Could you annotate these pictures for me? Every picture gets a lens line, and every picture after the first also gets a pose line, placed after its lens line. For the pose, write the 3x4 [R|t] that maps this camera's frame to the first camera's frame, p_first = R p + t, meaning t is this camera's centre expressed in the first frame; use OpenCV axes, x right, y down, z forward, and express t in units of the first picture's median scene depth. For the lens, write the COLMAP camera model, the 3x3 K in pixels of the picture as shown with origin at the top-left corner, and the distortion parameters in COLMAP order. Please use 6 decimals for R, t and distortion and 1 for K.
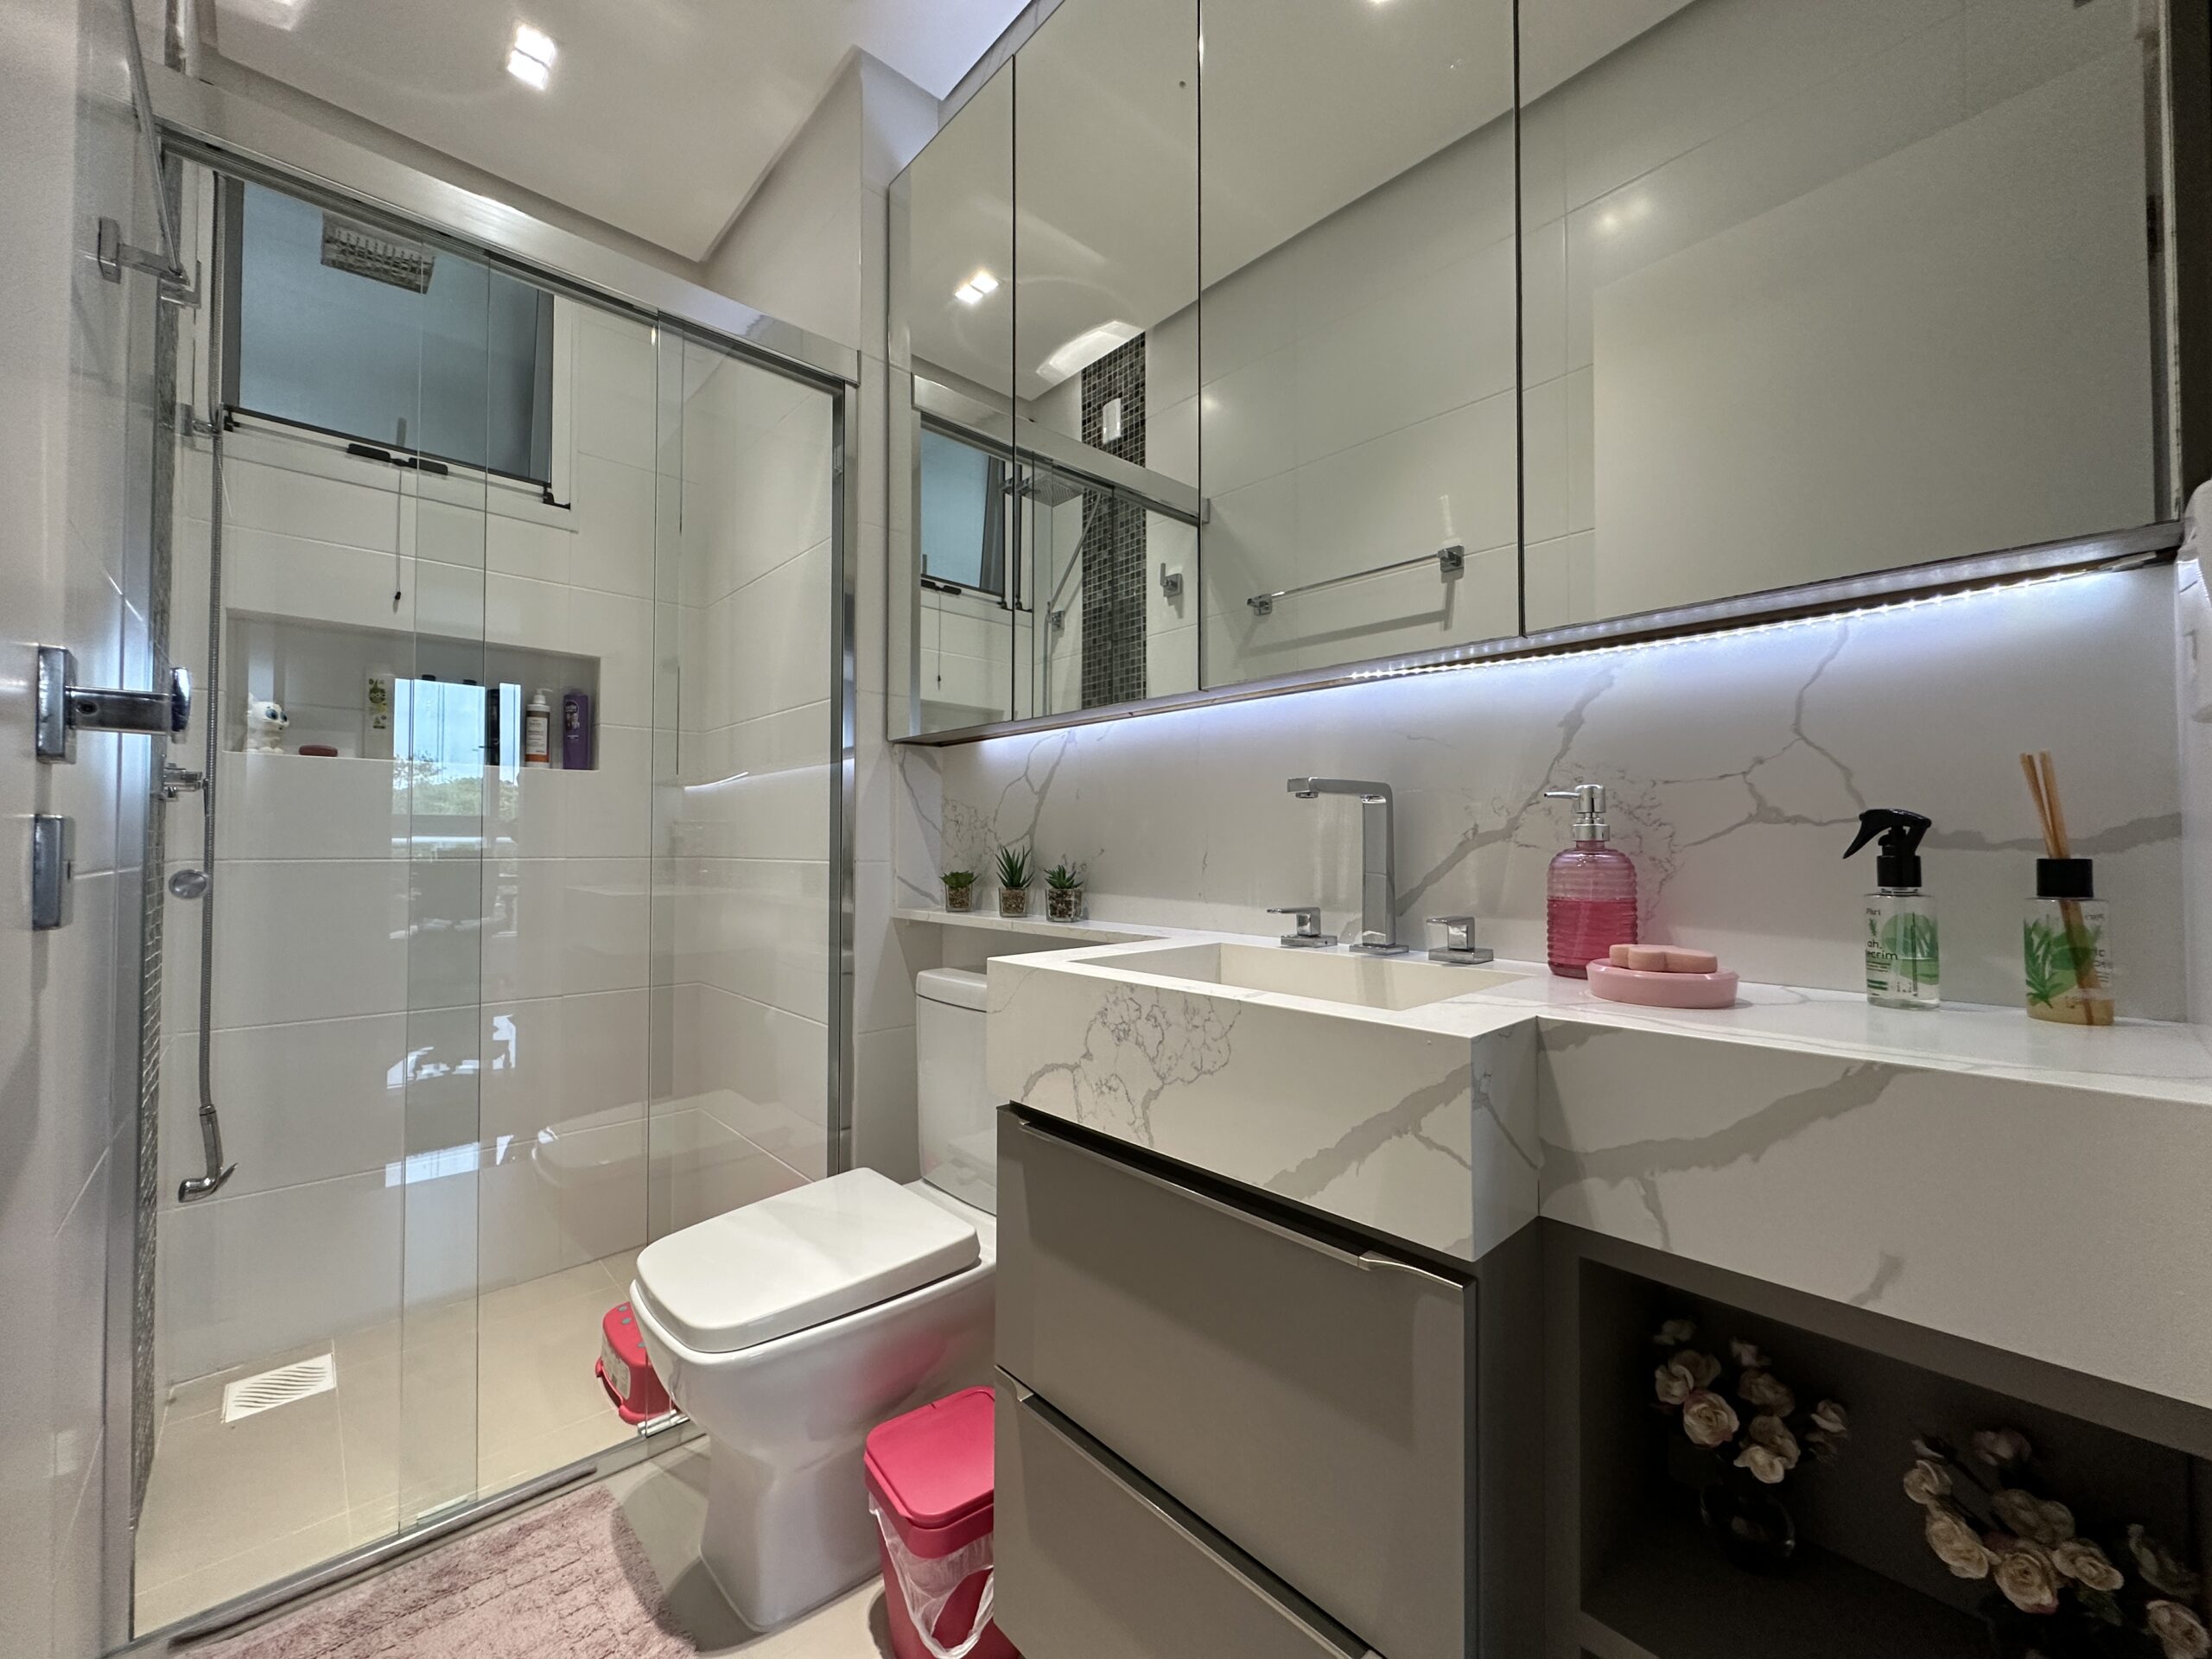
lens RADIAL K [[885.7, 0, 1098.8], [0, 885.7, 827.5], [0, 0, 1]] dist [-0.001276, 0.000254]
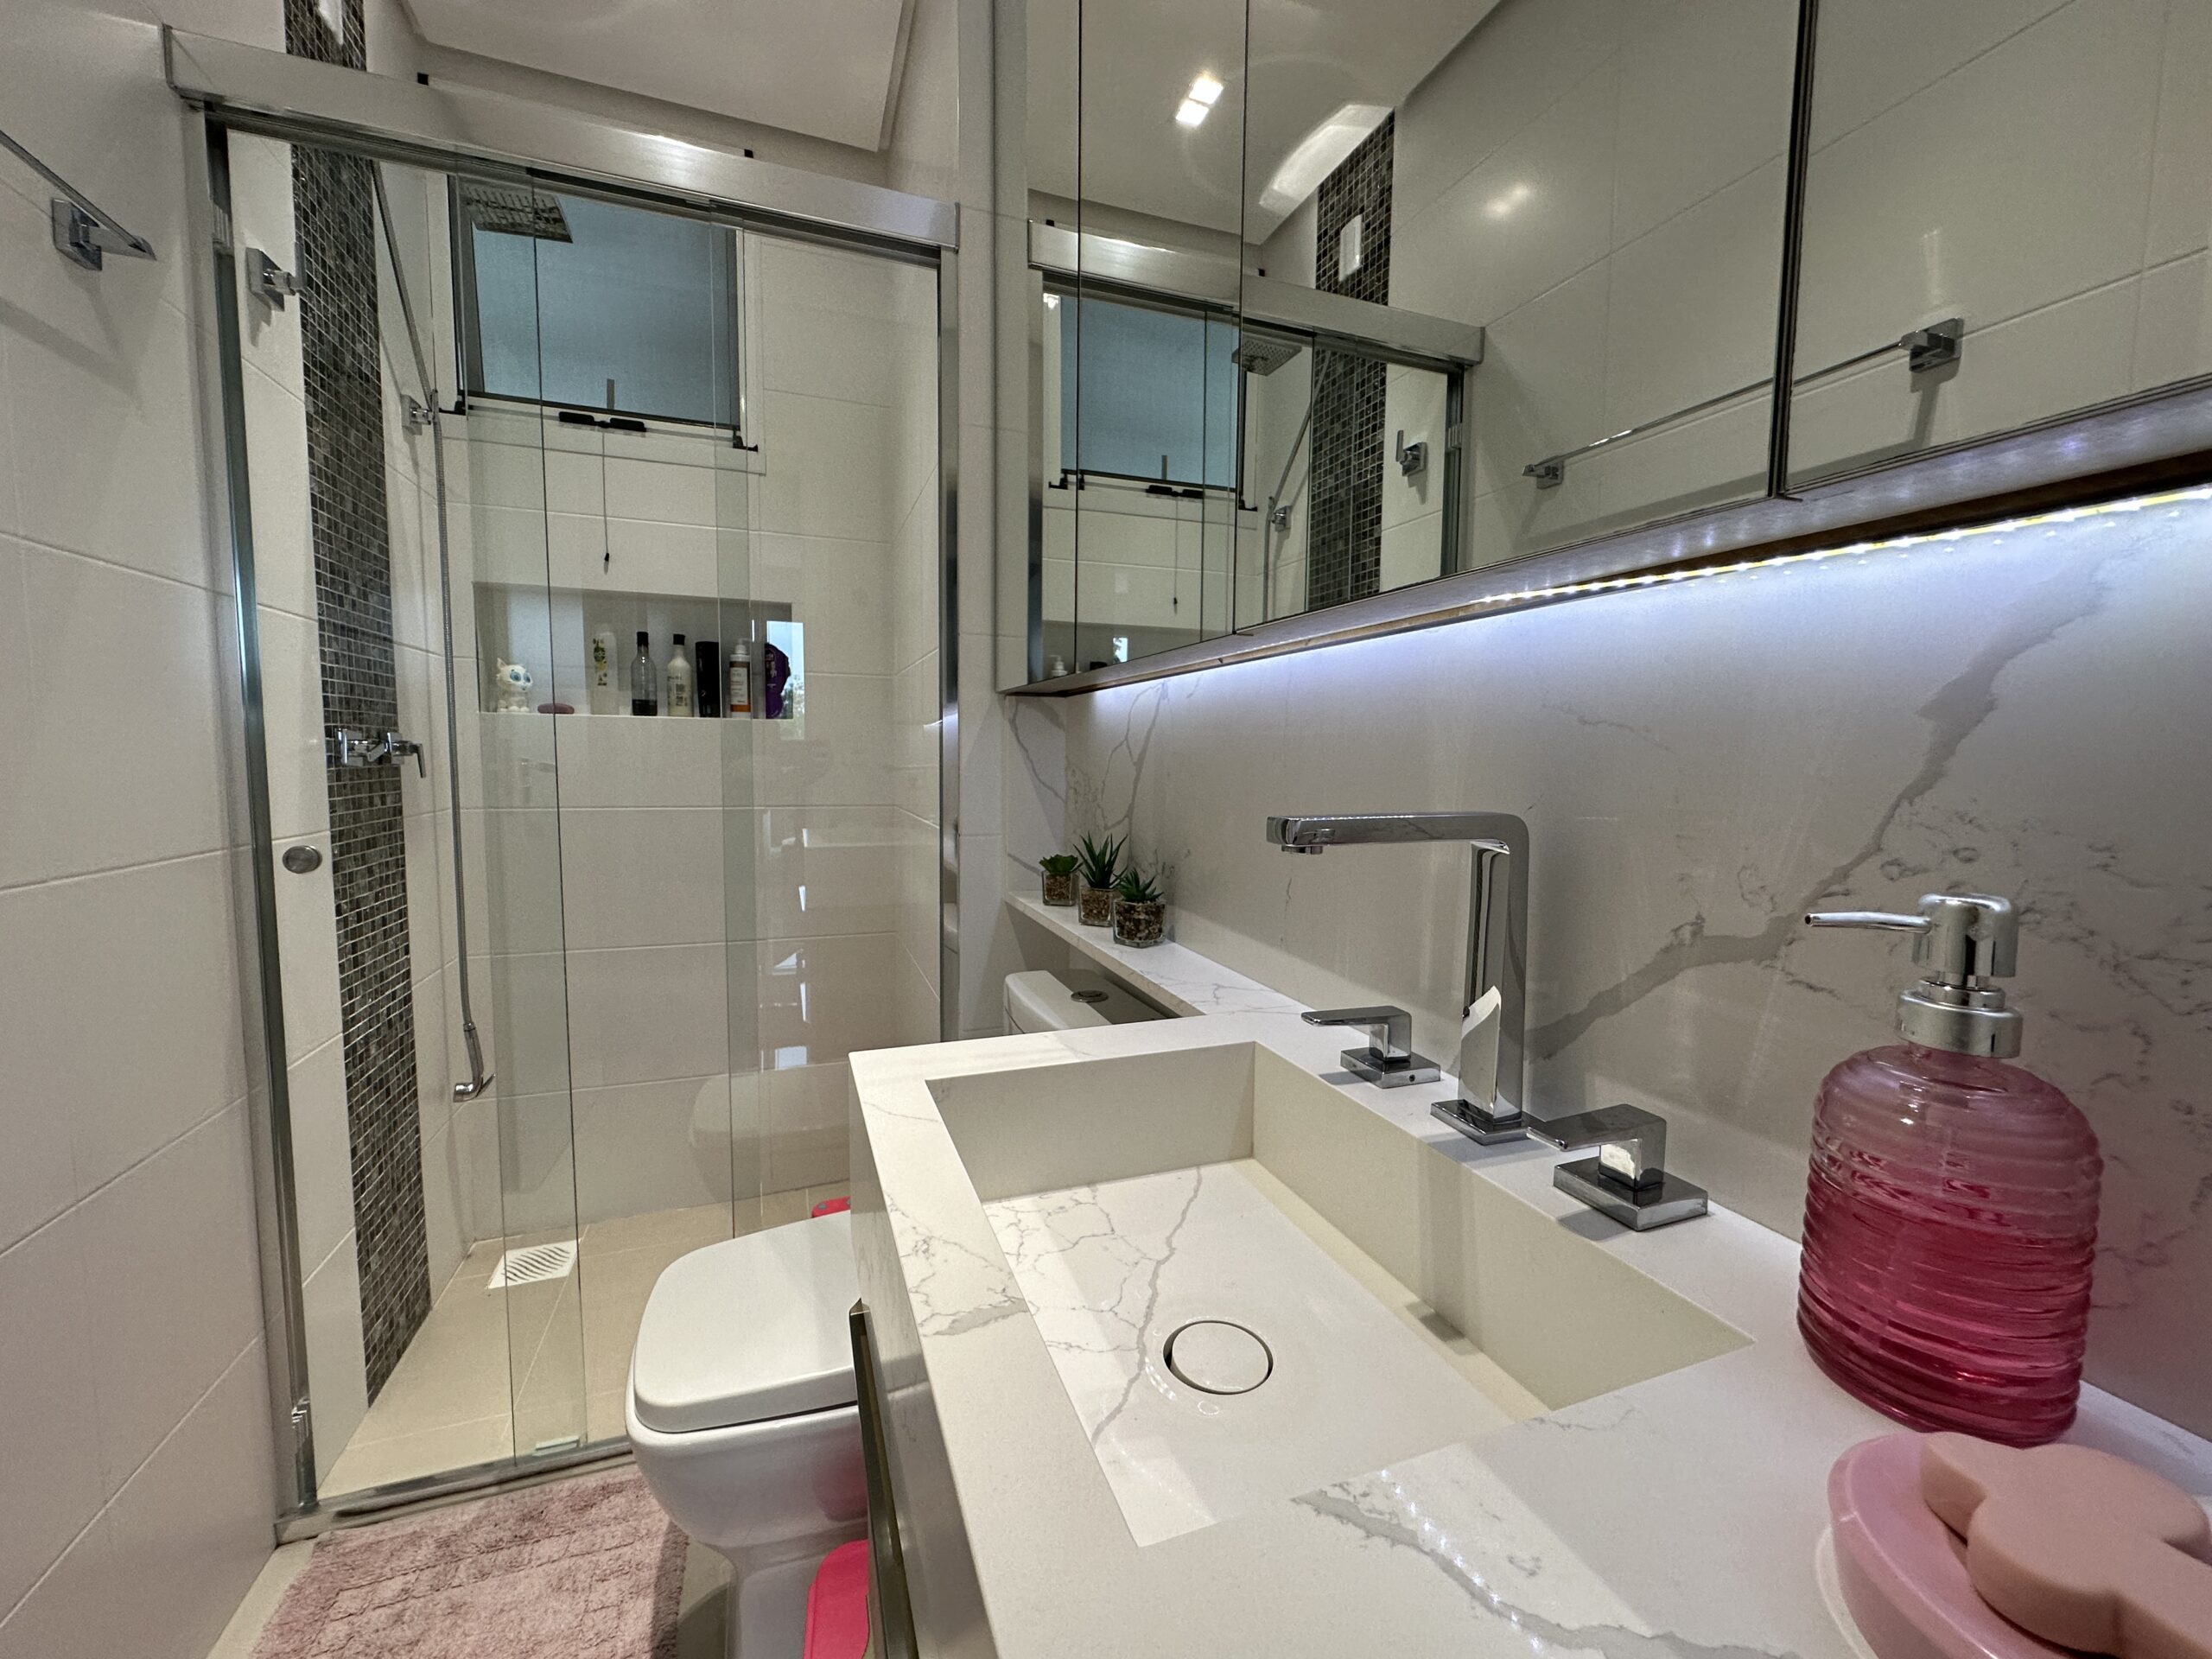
lens RADIAL K [[881.7, 0, 1106.0], [0, 881.7, 829.5], [0, 0, 1]] dist [-0.011894, -0.000002]
pose [[0.929186, 0.039709, -0.367473, 0.164378], [-0.002256, 0.994803, 0.101795, -0.052289], [0.369606, -0.093758, 0.924446, 0.249118]]
